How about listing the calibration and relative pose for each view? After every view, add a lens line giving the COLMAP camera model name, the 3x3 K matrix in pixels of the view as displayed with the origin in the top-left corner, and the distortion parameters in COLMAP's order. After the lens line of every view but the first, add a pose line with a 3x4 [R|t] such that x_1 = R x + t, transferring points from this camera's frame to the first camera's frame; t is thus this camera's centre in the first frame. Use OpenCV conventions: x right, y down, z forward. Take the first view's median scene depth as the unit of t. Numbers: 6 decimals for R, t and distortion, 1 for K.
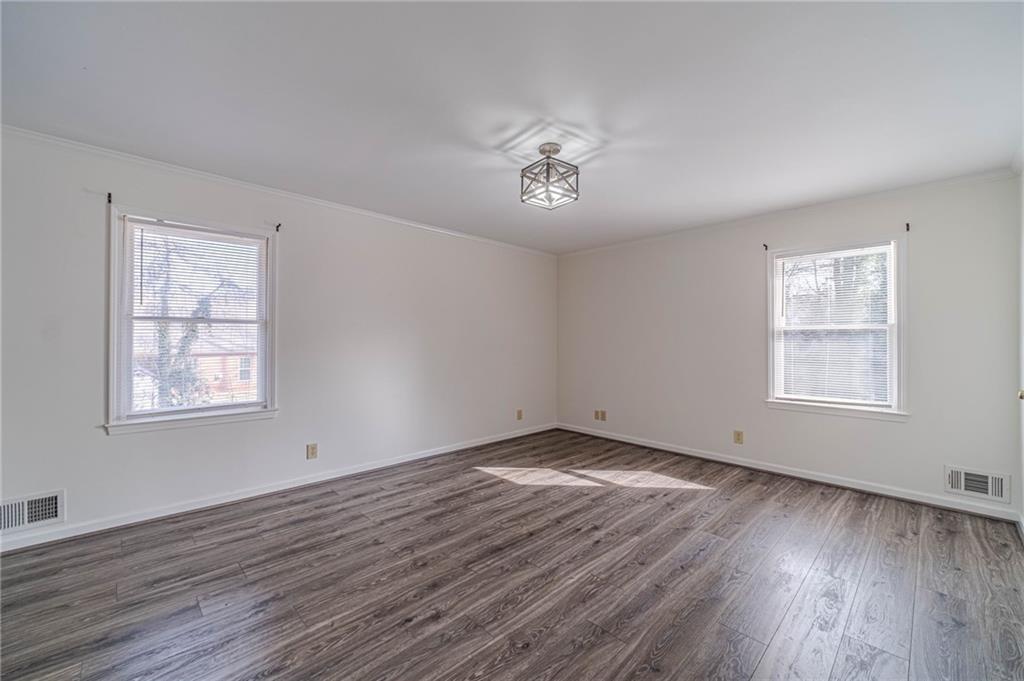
lens RADIAL K [[411.2, 0, 499.4], [0, 411.2, 340.8], [0, 0, 1]] dist [0.000006, 0.000091]
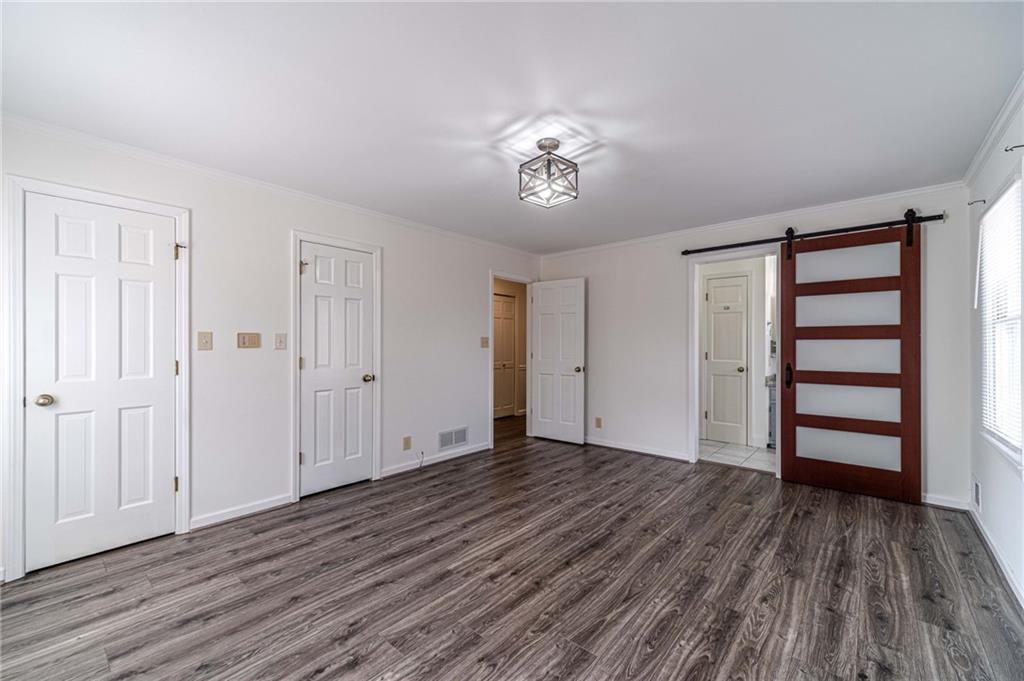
lens RADIAL K [[411.2, 0, 518.3], [0, 411.2, 341.8], [0, 0, 1]] dist [0.000006, 0.000091]
pose [[-0.994340, -0.005349, -0.106108, 0.283089], [-0.005012, 0.999982, -0.003443, -0.010682], [0.106125, -0.002892, -0.994349, 1.886312]]
